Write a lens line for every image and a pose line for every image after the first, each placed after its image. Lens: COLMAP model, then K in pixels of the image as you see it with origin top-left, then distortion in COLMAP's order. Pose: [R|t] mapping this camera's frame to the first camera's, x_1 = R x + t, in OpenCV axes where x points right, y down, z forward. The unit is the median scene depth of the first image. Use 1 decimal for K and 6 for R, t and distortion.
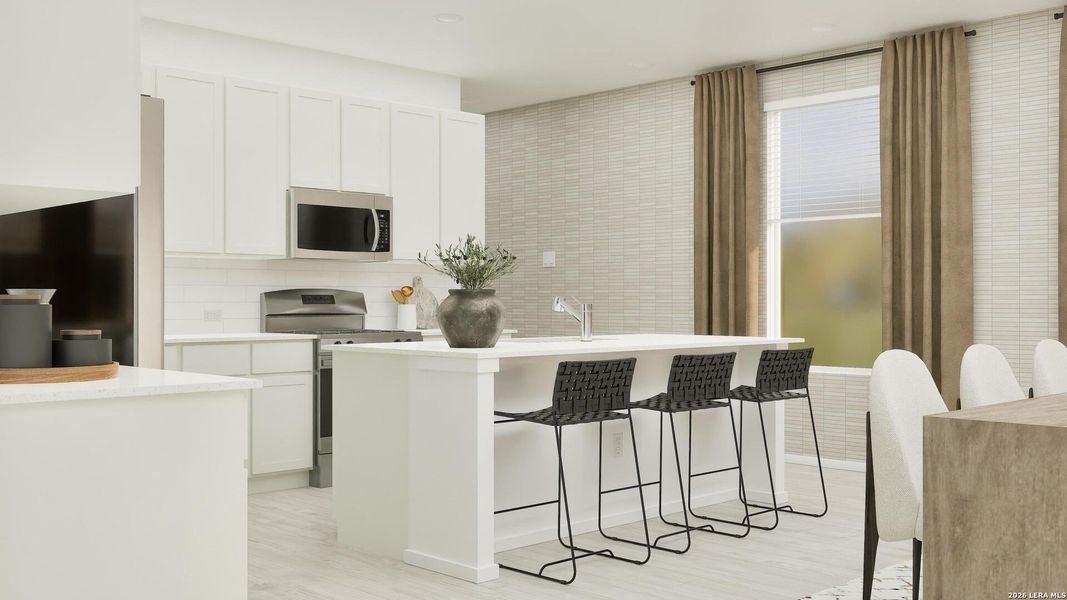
lens RADIAL K [[1075.4, 0, 533.5], [0, 1075.4, 300.0], [0, 0, 1]] dist [0.000816, -0.006495]
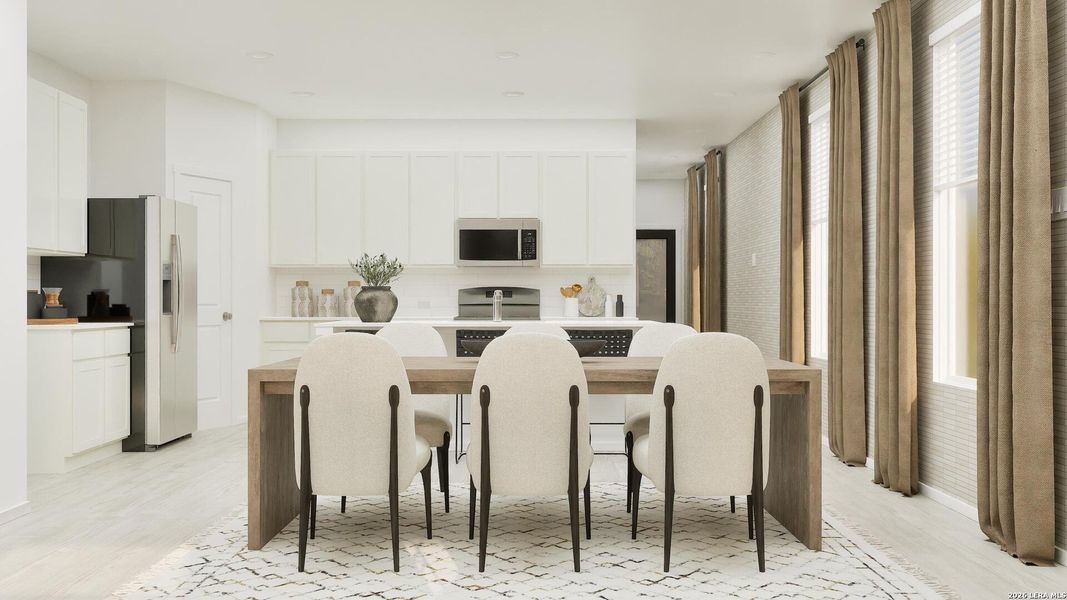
lens RADIAL K [[1075.4, 0, 533.5], [0, 1075.4, 300.0], [0, 0, 1]] dist [0.000816, -0.006495]
pose [[0.714283, 0.000276, -0.699856, 0.852375], [-0.000167, 1.000000, 0.000223, 0.007028], [0.699856, -0.000042, 0.714283, 0.008245]]
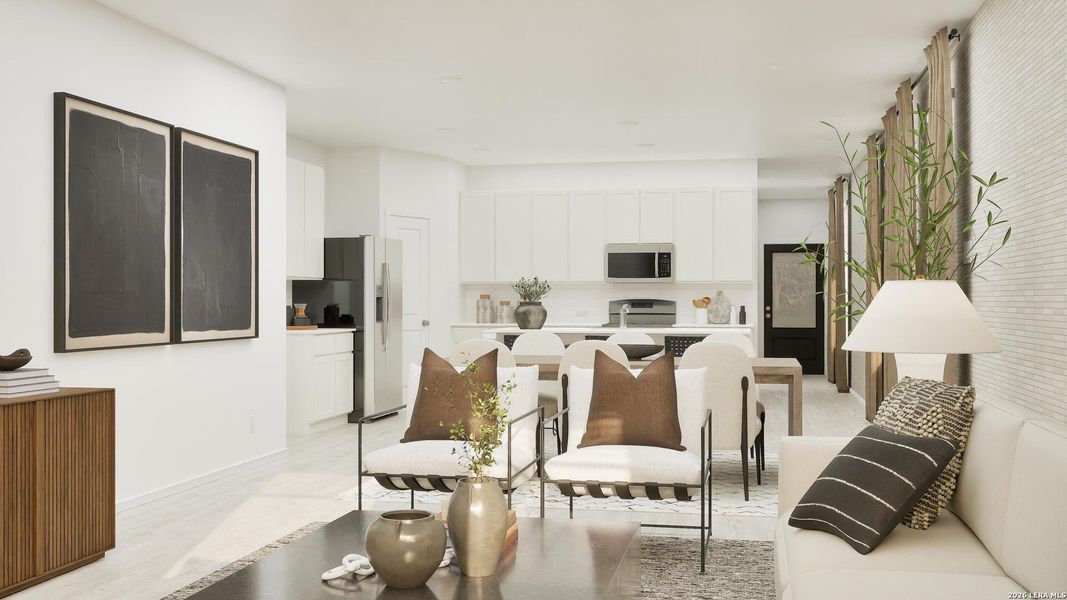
lens RADIAL K [[1075.4, 0, 533.5], [0, 1075.4, 300.0], [0, 0, 1]] dist [0.000816, -0.006495]
pose [[0.559311, 0.000280, -0.828958, 1.172127], [-0.000107, 1.000000, 0.000266, -0.009661], [0.828958, -0.000061, 0.559311, -0.126029]]
